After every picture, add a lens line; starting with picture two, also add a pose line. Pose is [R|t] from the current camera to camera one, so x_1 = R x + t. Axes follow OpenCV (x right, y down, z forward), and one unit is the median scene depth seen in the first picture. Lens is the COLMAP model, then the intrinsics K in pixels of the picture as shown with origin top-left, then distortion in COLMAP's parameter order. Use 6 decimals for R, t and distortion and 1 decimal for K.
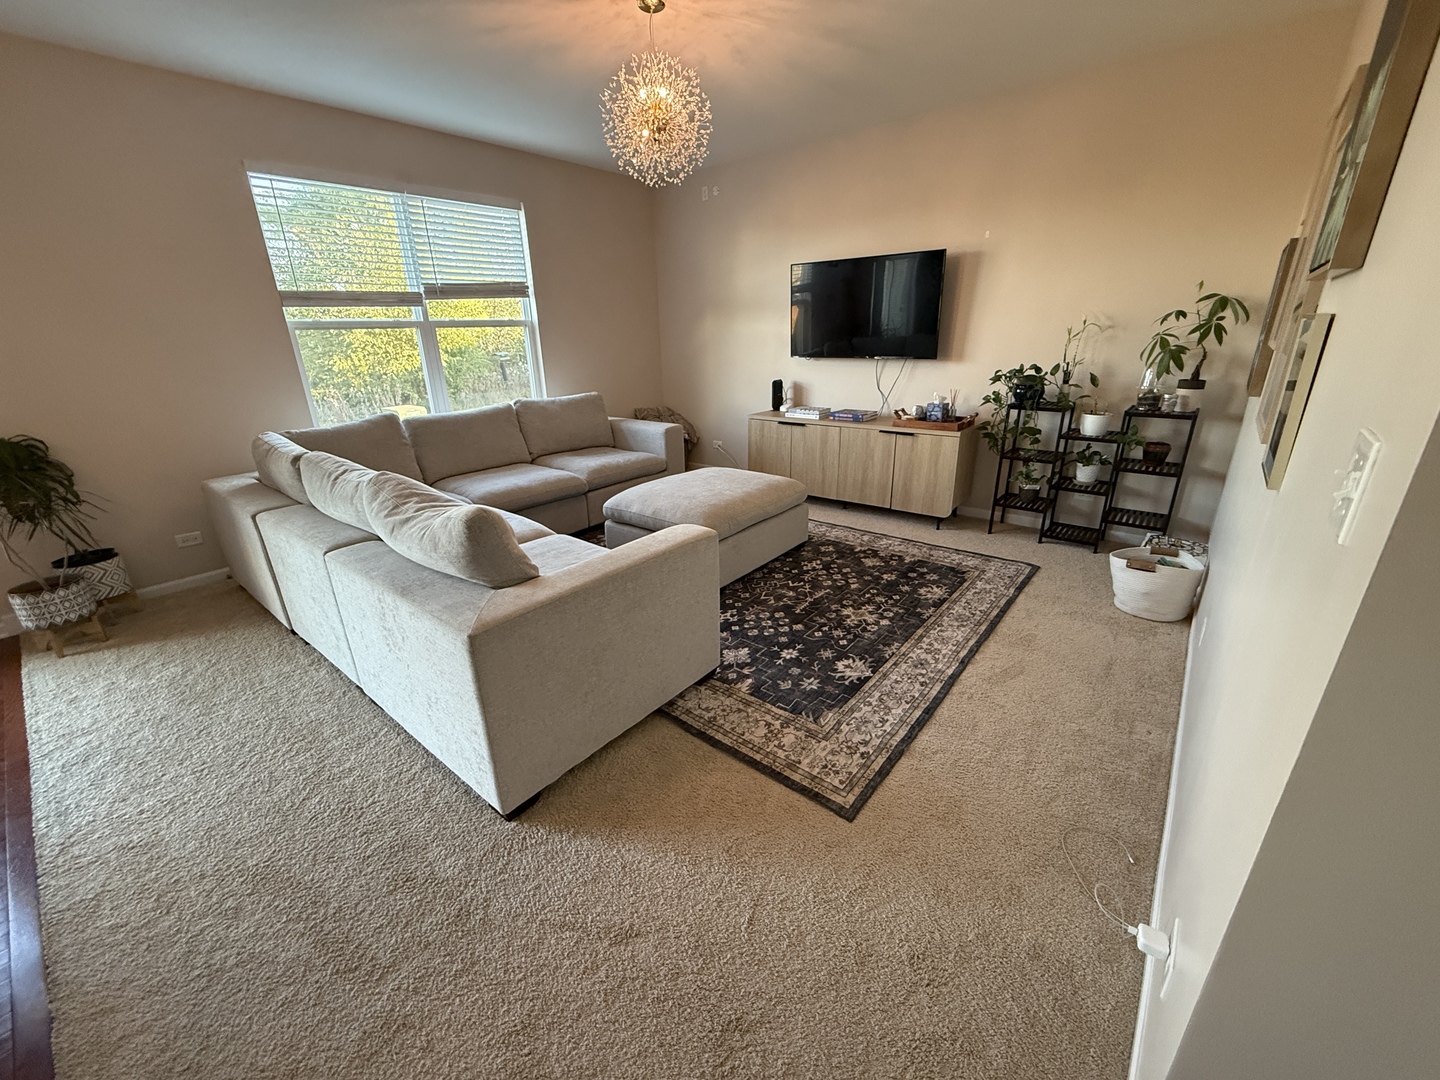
lens RADIAL K [[576.7, 0, 715.9], [0, 576.7, 541.1], [0, 0, 1]] dist [-0.001004, 0.001105]
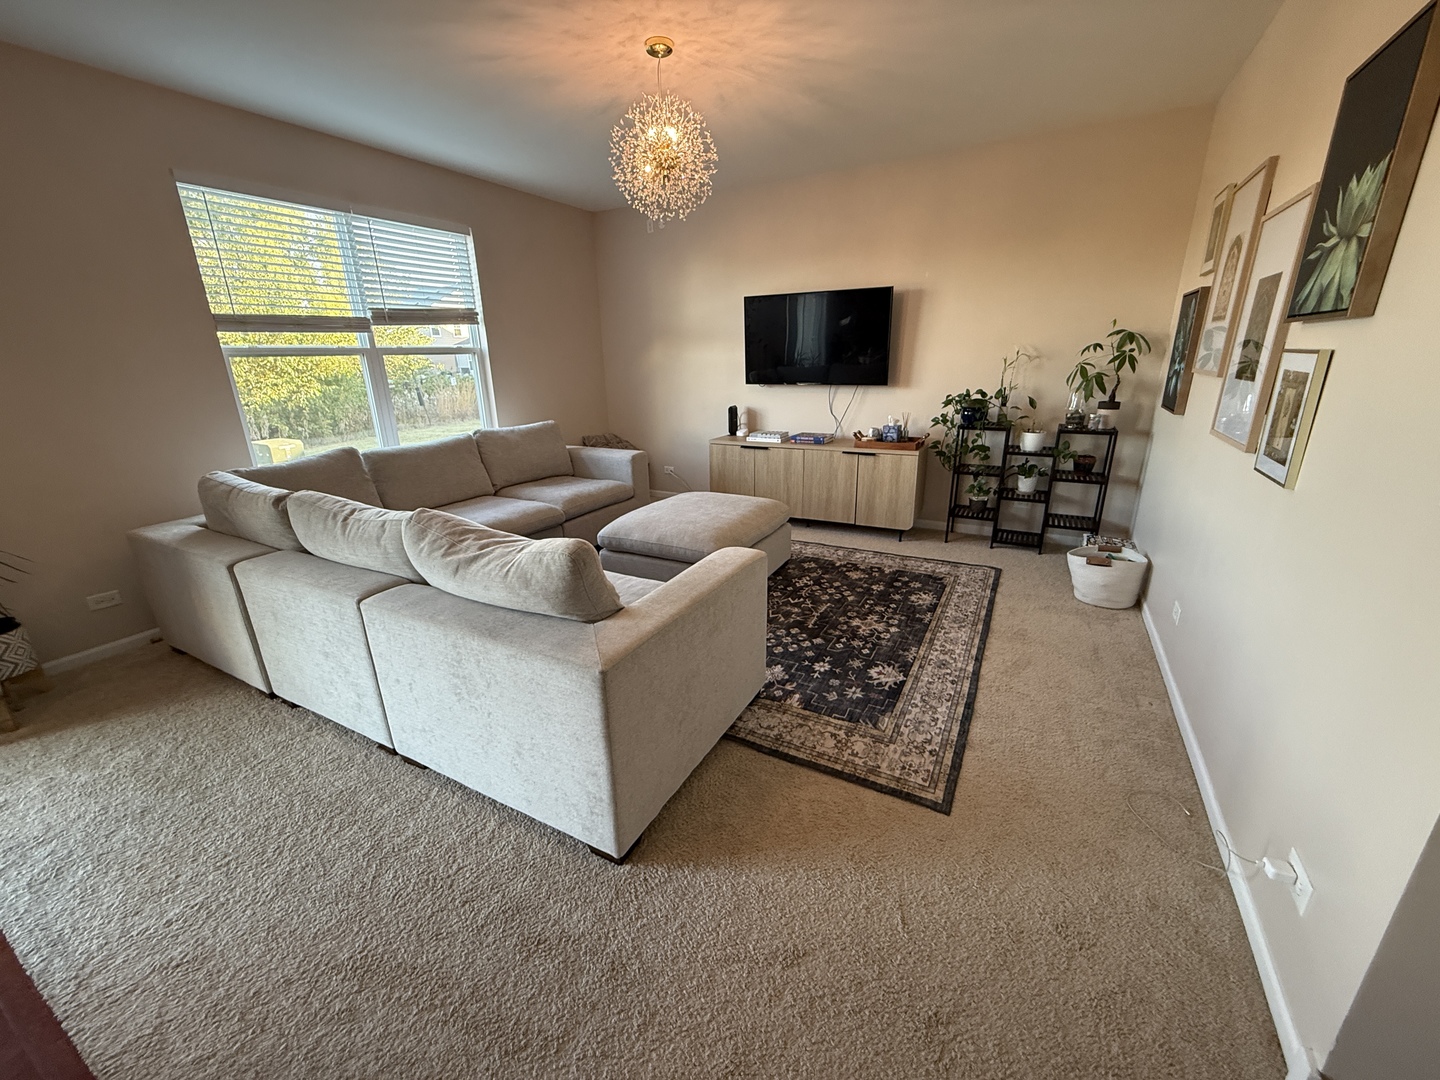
lens RADIAL K [[576.7, 0, 713.8], [0, 576.7, 540.9], [0, 0, 1]] dist [-0.001004, 0.001105]
pose [[0.982153, -0.054327, 0.180066, -0.210850], [0.061911, 0.997404, -0.036765, -0.003967], [-0.177601, 0.047257, 0.982967, 0.002961]]
